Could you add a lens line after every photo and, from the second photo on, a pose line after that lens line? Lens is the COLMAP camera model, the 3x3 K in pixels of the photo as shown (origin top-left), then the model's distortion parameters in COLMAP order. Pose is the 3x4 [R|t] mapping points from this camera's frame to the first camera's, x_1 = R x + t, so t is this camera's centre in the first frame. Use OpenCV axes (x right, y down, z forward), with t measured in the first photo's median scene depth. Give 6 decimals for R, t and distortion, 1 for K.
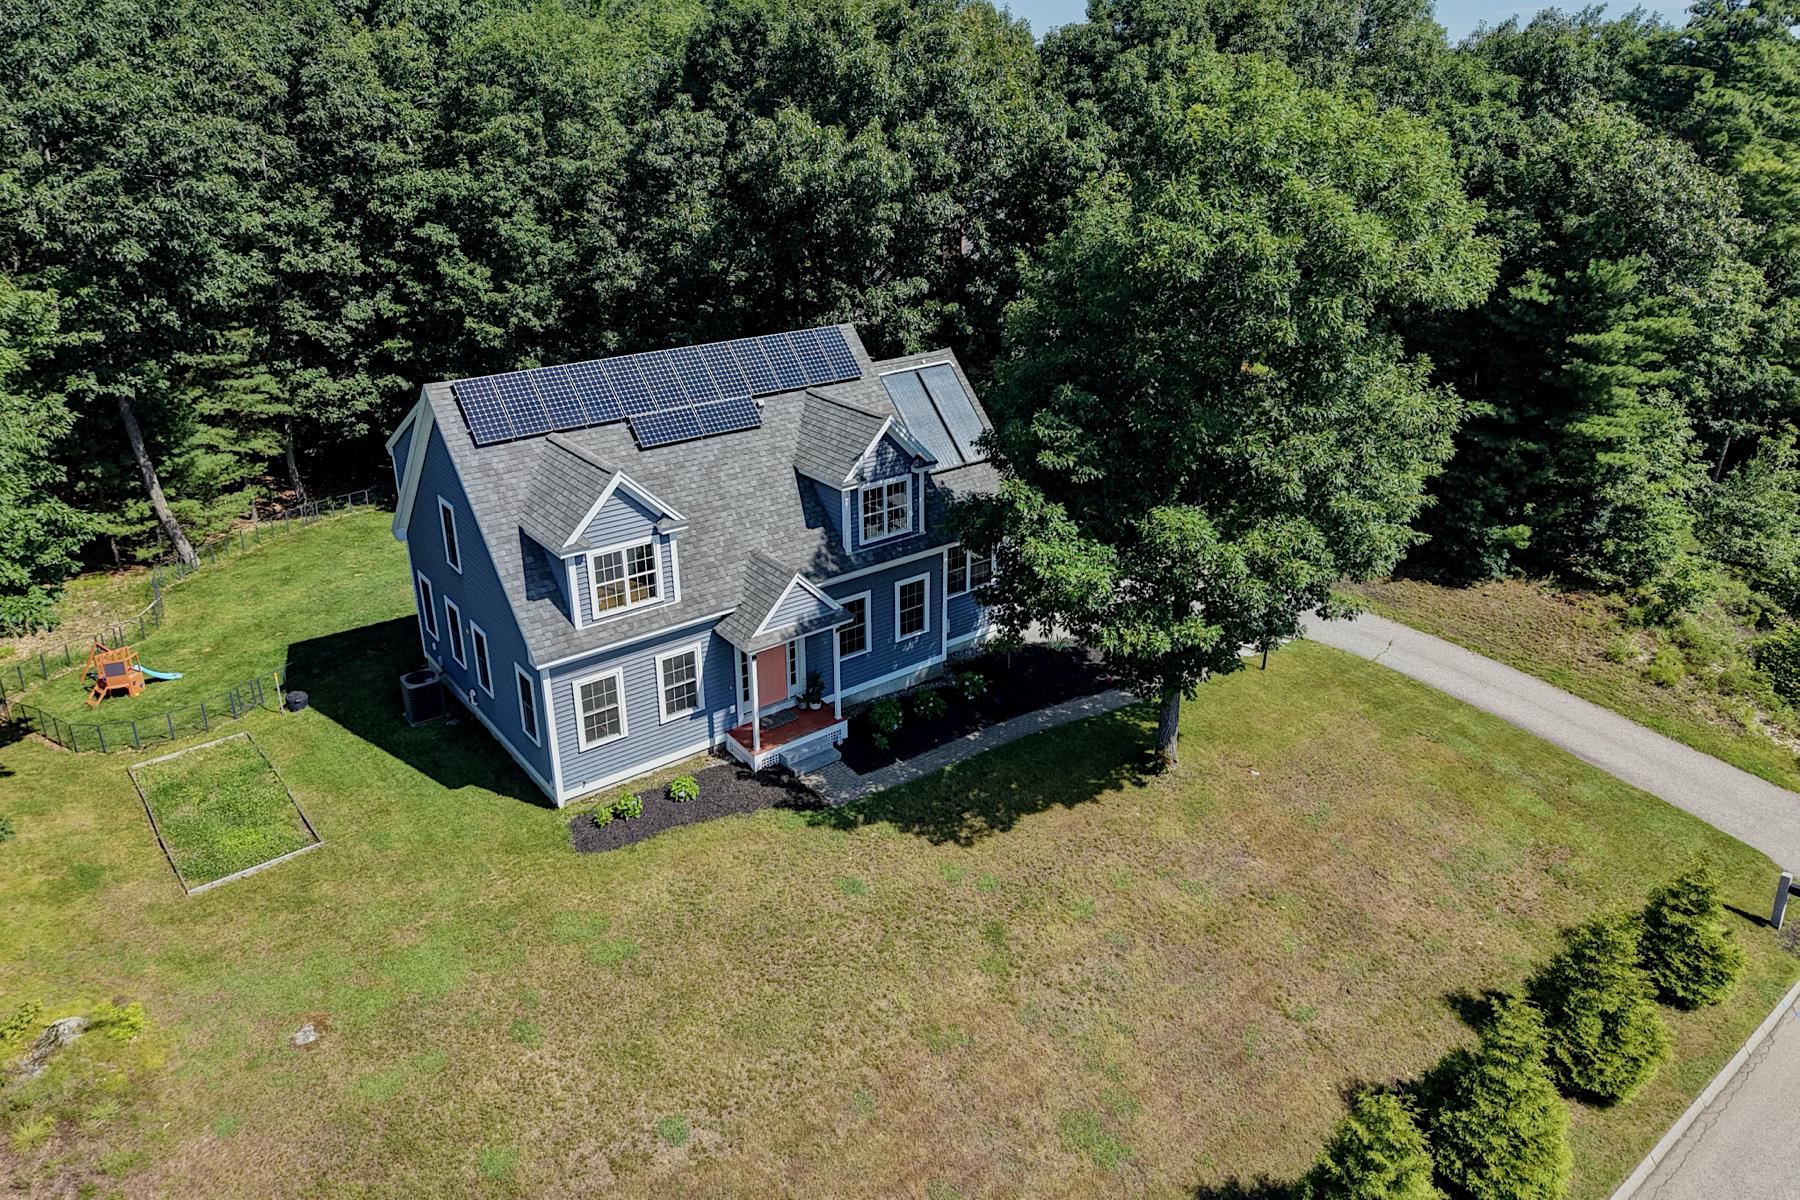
lens RADIAL K [[1230.3, 0, 907.4], [0, 1230.3, 541.7], [0, 0, 1]] dist [0.018640, -0.036985]
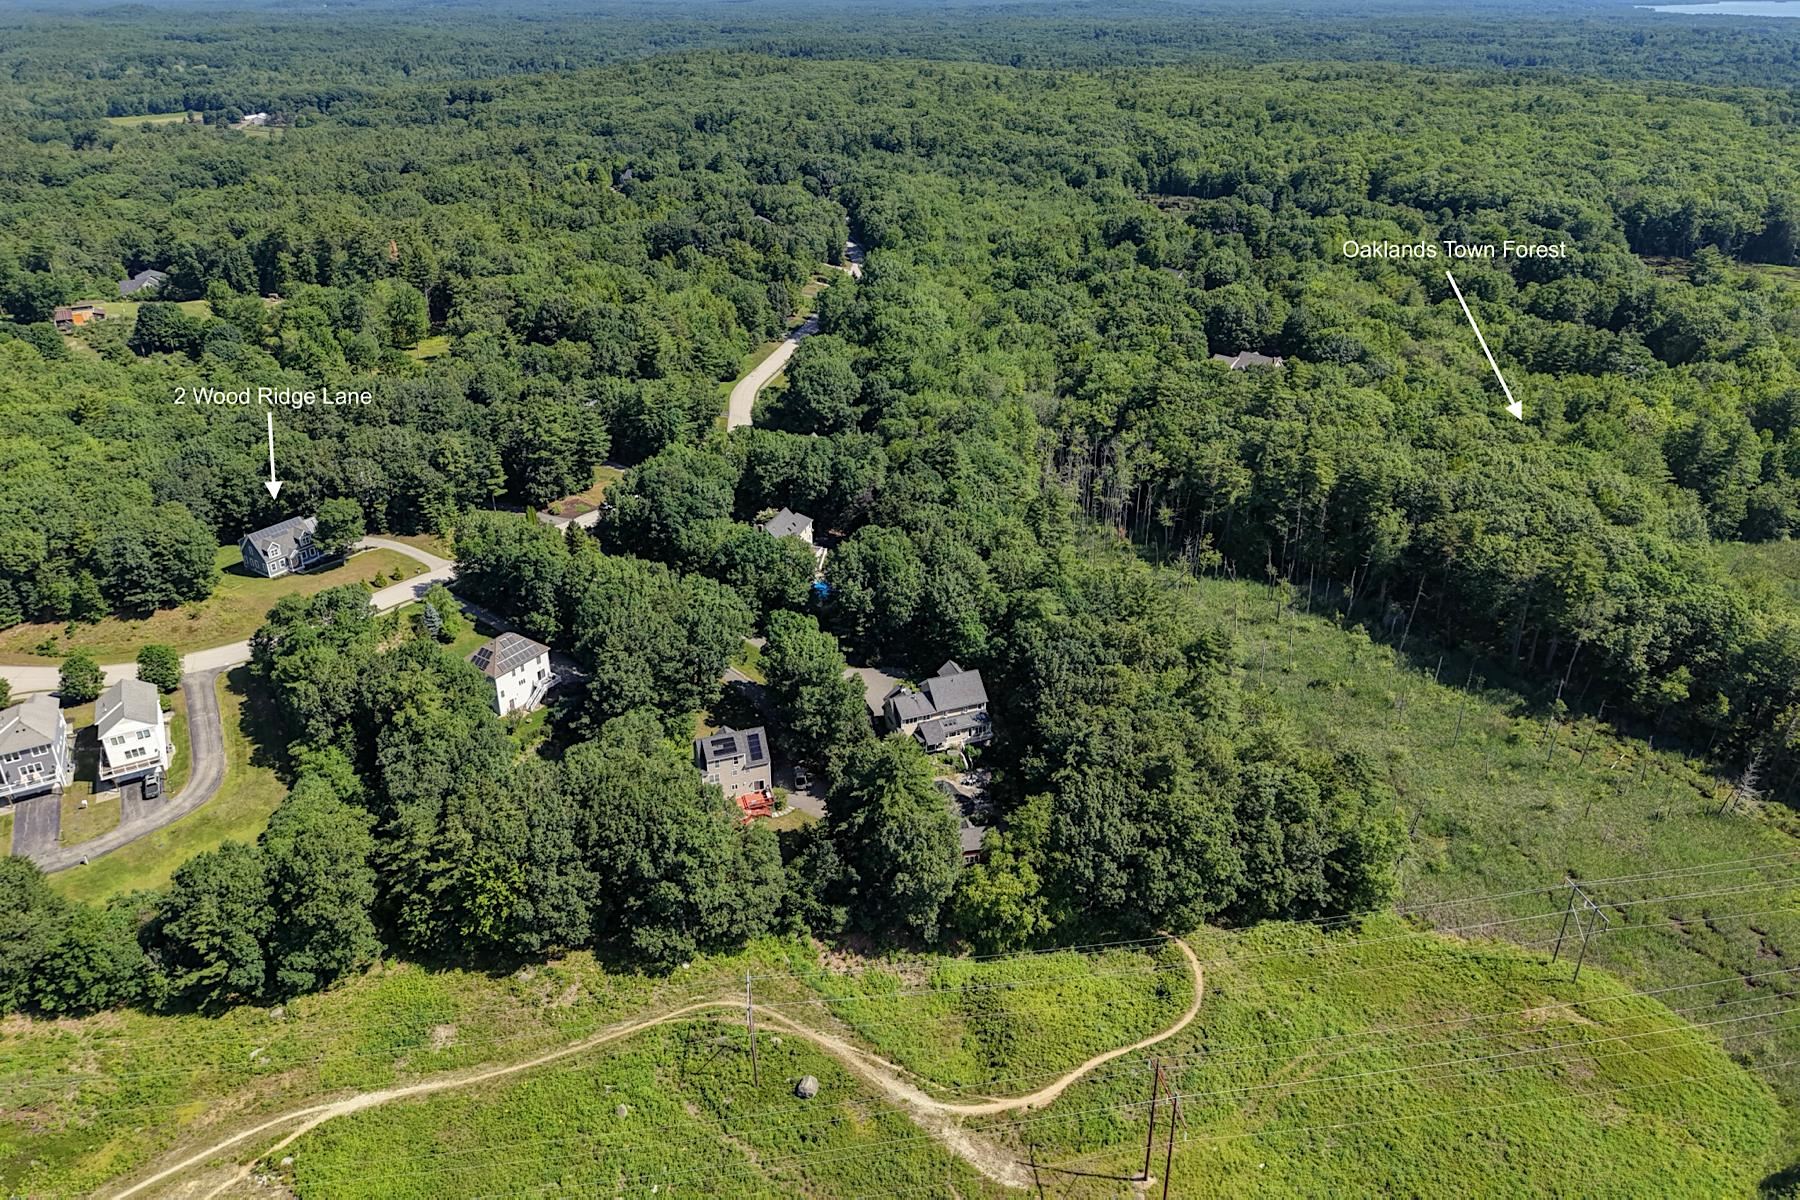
lens RADIAL K [[1230.3, 0, 907.4], [0, 1230.3, 541.7], [0, 0, 1]] dist [0.018640, -0.036985]
pose [[0.948815, -0.141284, 0.282471, 1.528758], [0.122354, 0.988954, 0.083663, -0.223457], [-0.291171, -0.044820, 0.955621, -8.400797]]
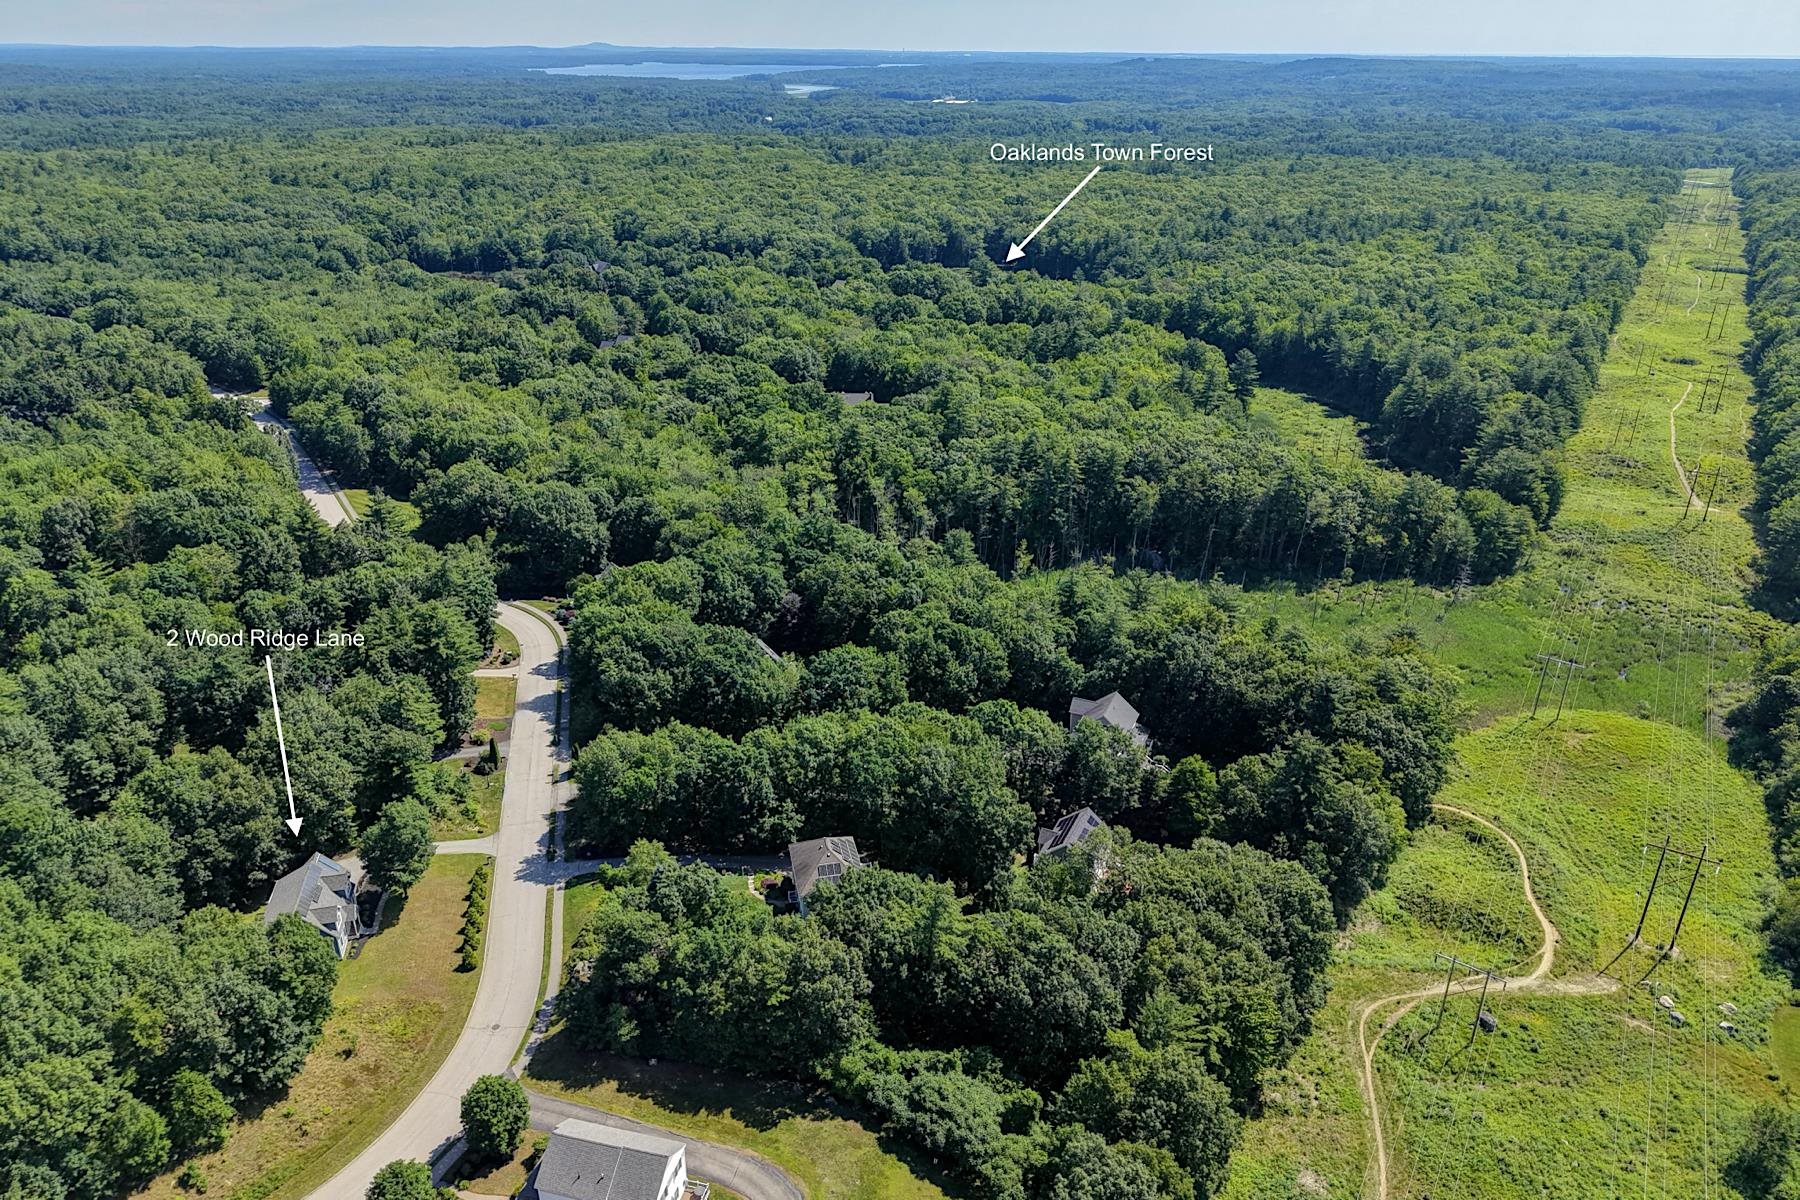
lens RADIAL K [[1230.3, 0, 907.4], [0, 1230.3, 541.7], [0, 0, 1]] dist [0.018640, -0.036985]
pose [[0.413791, -0.346498, 0.841853, -3.179960], [0.316617, 0.921781, 0.223771, -1.953677], [-0.853540, 0.173951, 0.491132, -4.272728]]
